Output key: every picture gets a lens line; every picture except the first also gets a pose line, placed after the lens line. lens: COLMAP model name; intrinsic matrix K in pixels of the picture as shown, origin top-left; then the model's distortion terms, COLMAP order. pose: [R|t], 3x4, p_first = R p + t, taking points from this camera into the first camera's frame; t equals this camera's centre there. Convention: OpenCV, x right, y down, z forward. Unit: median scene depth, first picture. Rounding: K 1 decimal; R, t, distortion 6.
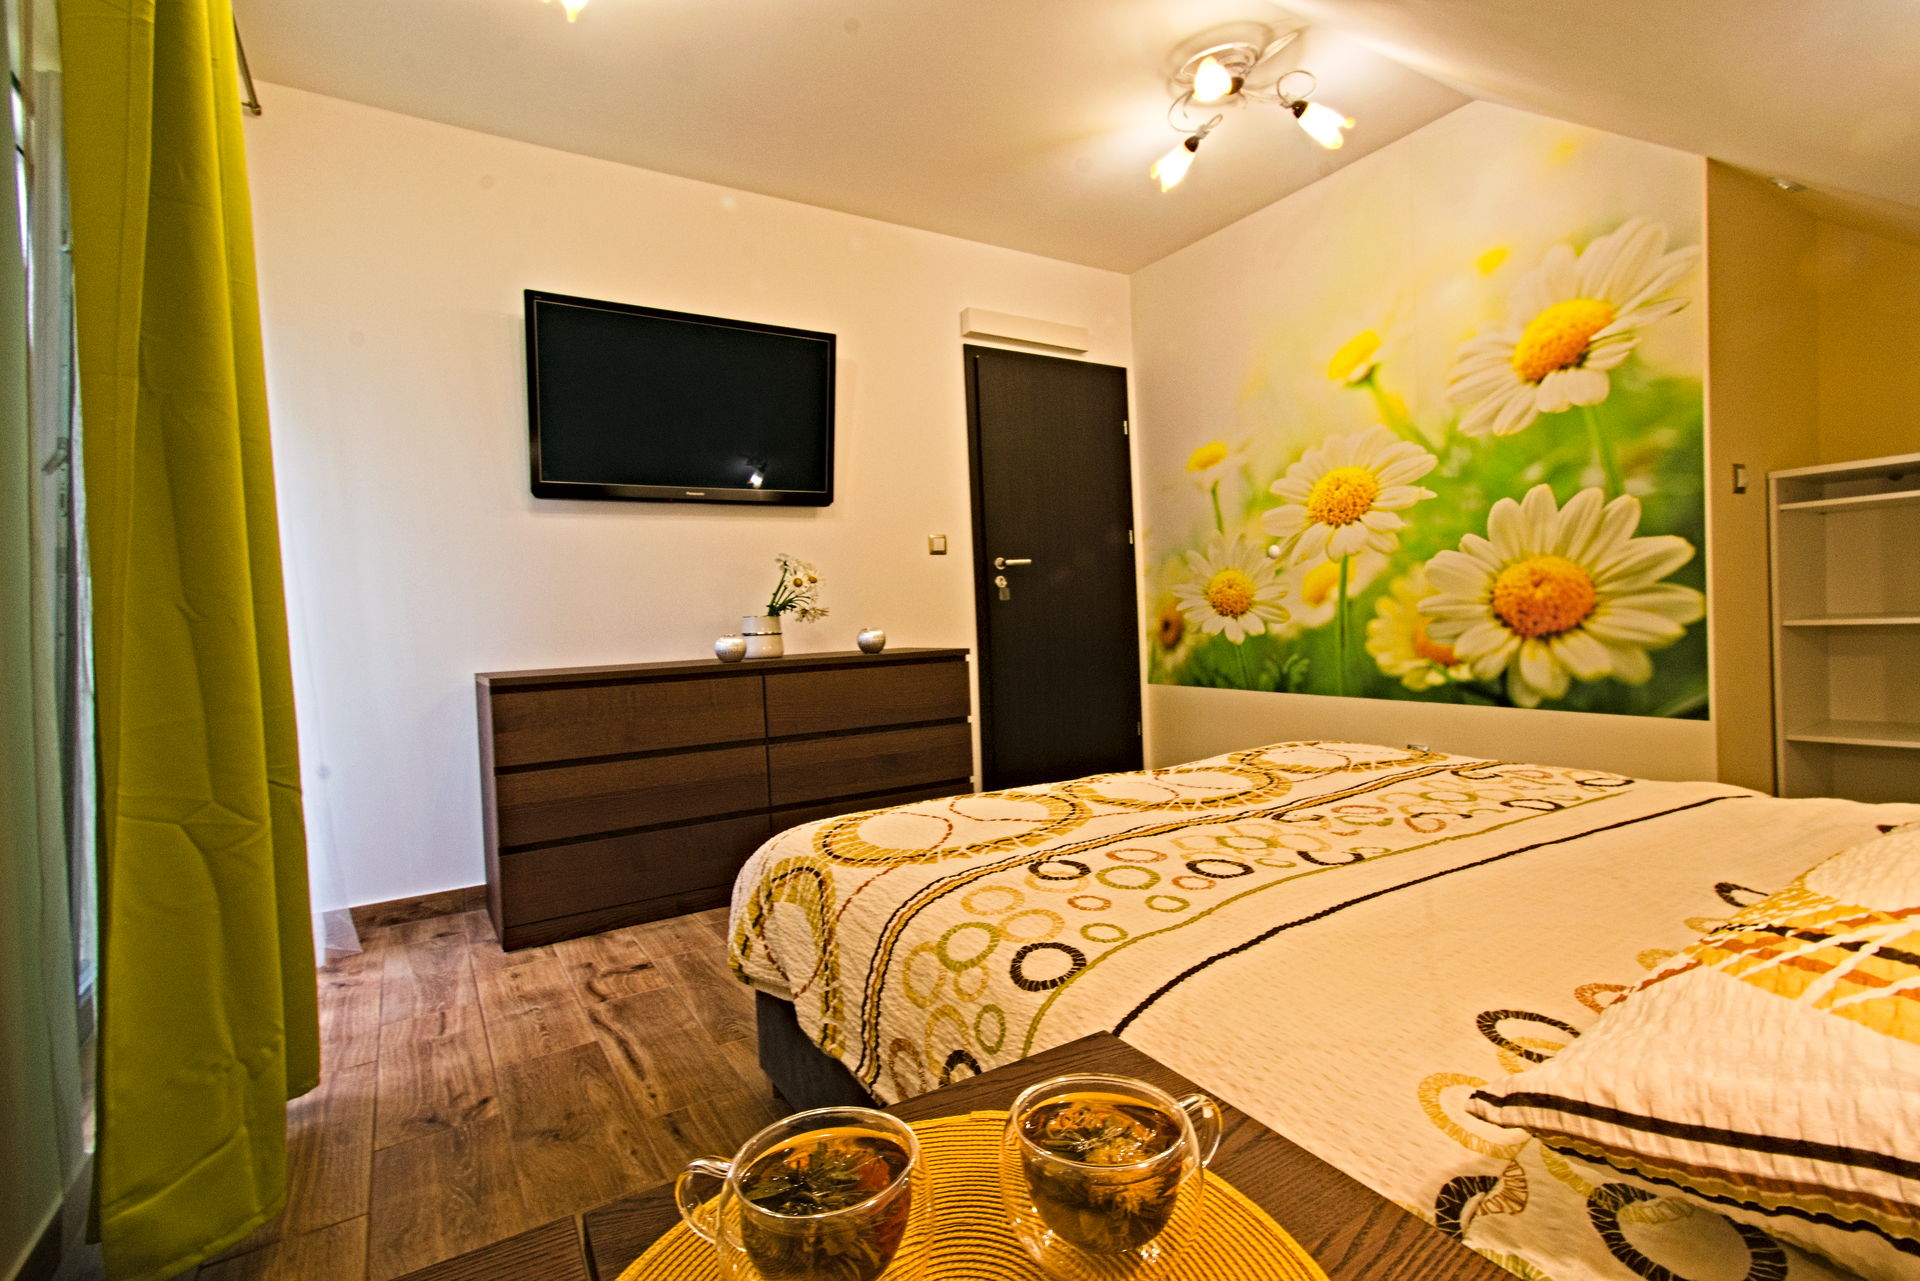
lens RADIAL K [[897.2, 0, 960.0], [0, 897.2, 640.5], [0, 0, 1]] dist [0.001244, 0.000192]
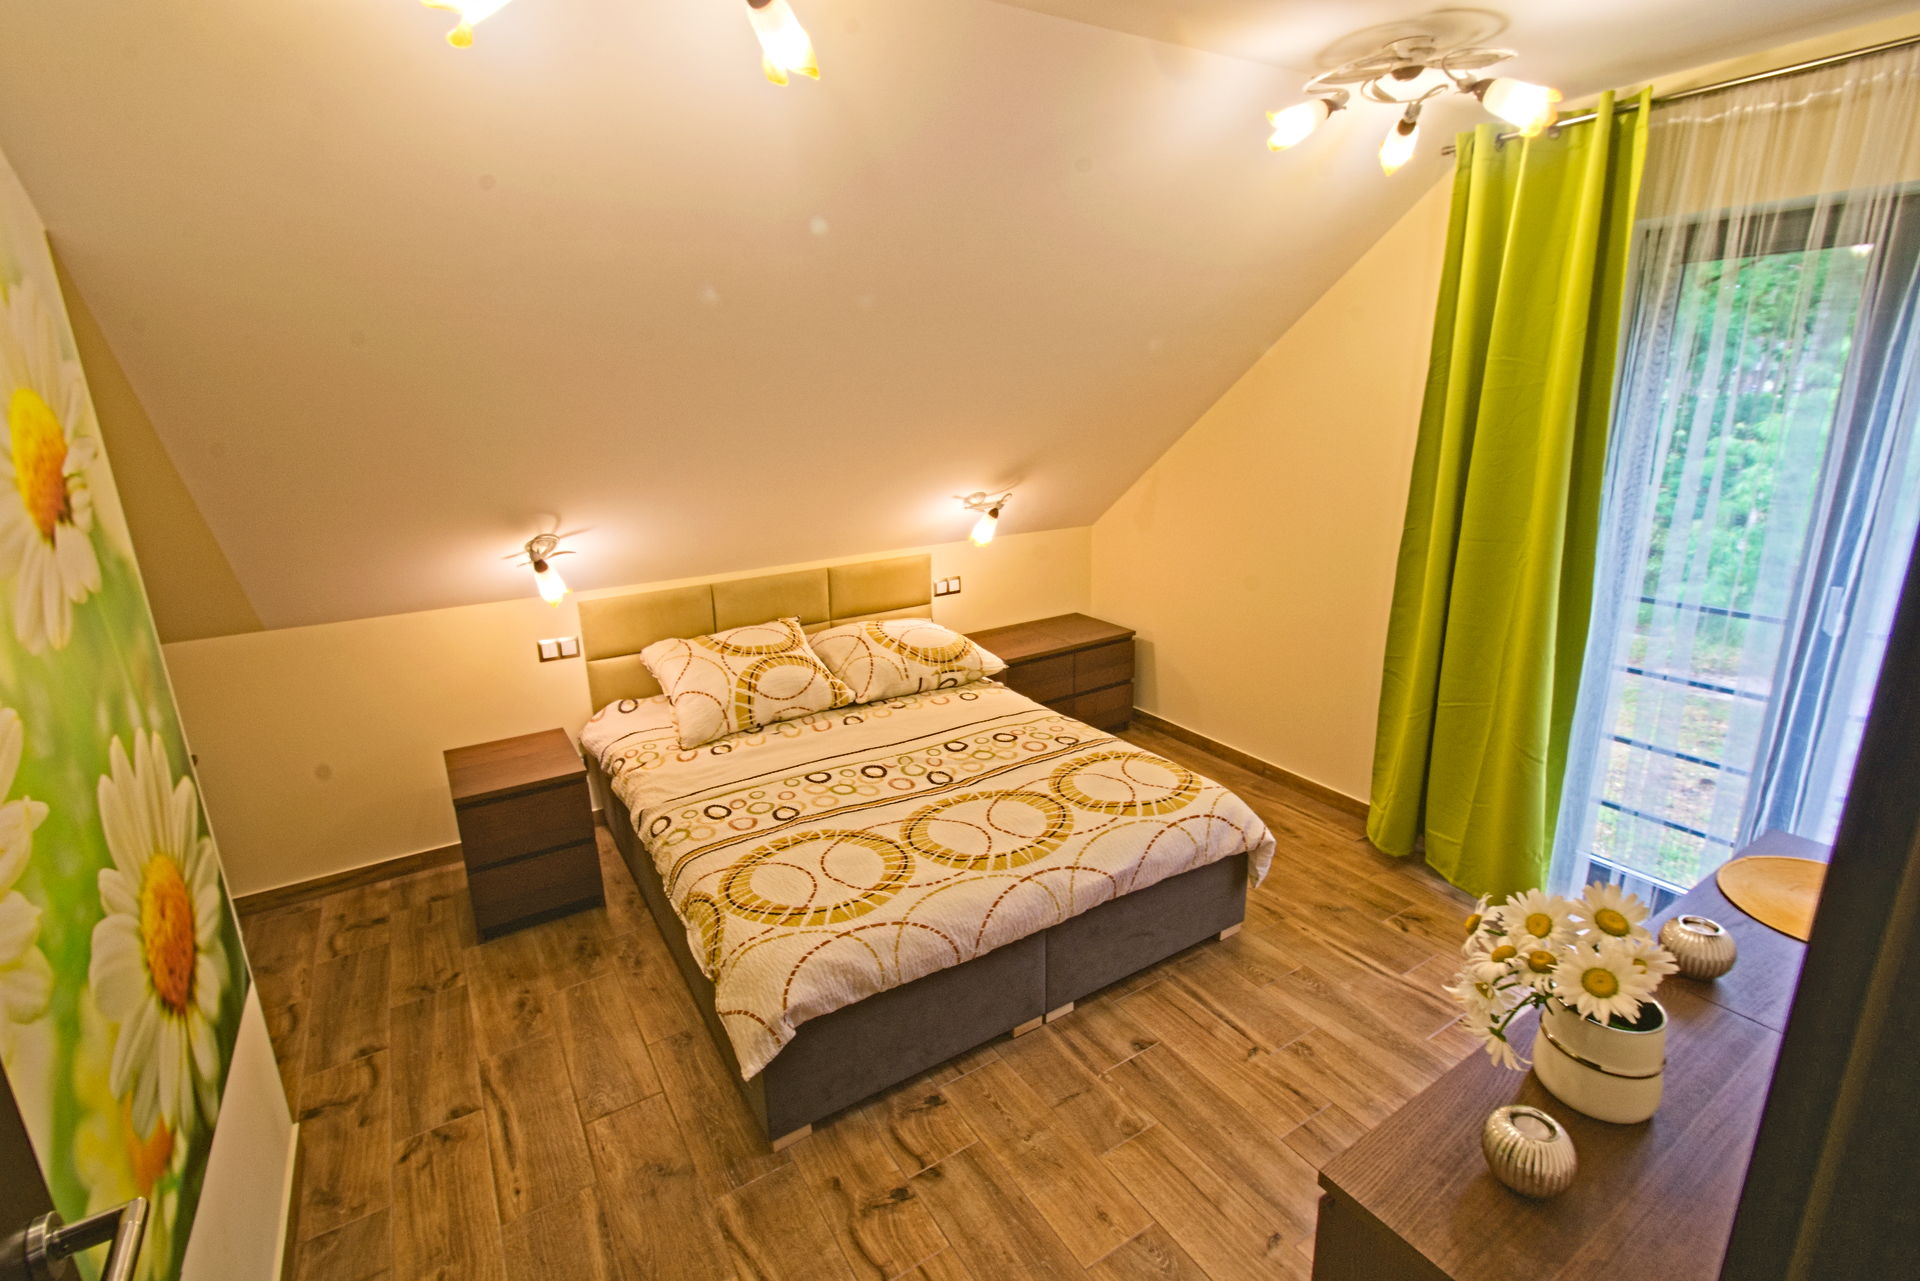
lens RADIAL K [[897.2, 0, 960.0], [0, 897.2, 640.5], [0, 0, 1]] dist [0.001244, 0.000192]
pose [[-0.997860, 0.060313, 0.025265, 0.131731], [0.065127, 0.951360, 0.301117, -0.314980], [-0.005875, 0.302118, -0.953252, 1.321311]]
